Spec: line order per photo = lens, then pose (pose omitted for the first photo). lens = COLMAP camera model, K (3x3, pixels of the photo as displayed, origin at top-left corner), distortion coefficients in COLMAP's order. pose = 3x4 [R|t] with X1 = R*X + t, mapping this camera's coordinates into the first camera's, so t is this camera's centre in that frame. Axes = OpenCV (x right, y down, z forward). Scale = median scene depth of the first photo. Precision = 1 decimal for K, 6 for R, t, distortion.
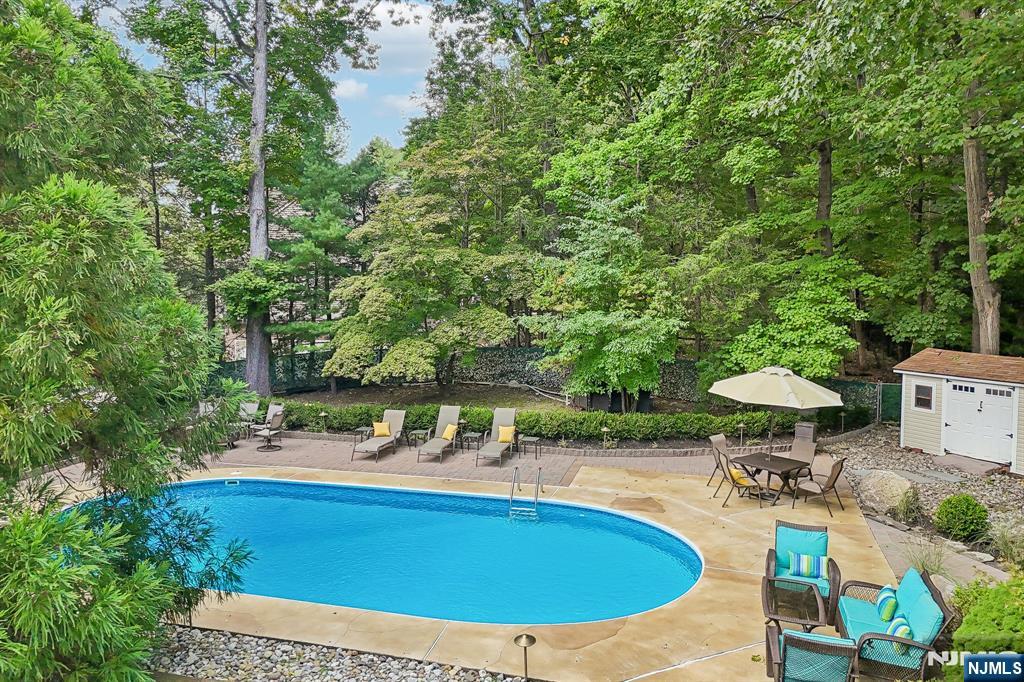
lens RADIAL K [[782.4, 0, 510.7], [0, 782.4, 340.3], [0, 0, 1]] dist [0.020477, -0.035287]
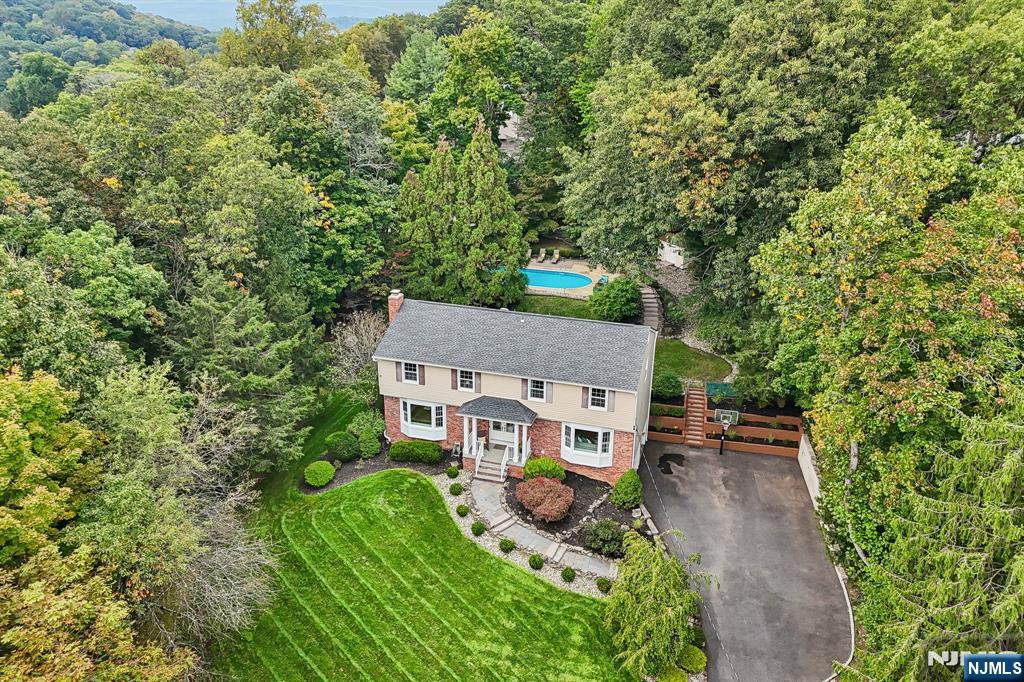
lens RADIAL K [[782.4, 0, 503.1], [0, 782.4, 337.3], [0, 0, 1]] dist [0.020477, -0.035287]
pose [[0.999916, 0.009973, -0.008225, -0.255205], [-0.006927, 0.950563, 0.310455, -0.765116], [0.010914, -0.310372, 0.950553, -3.129753]]
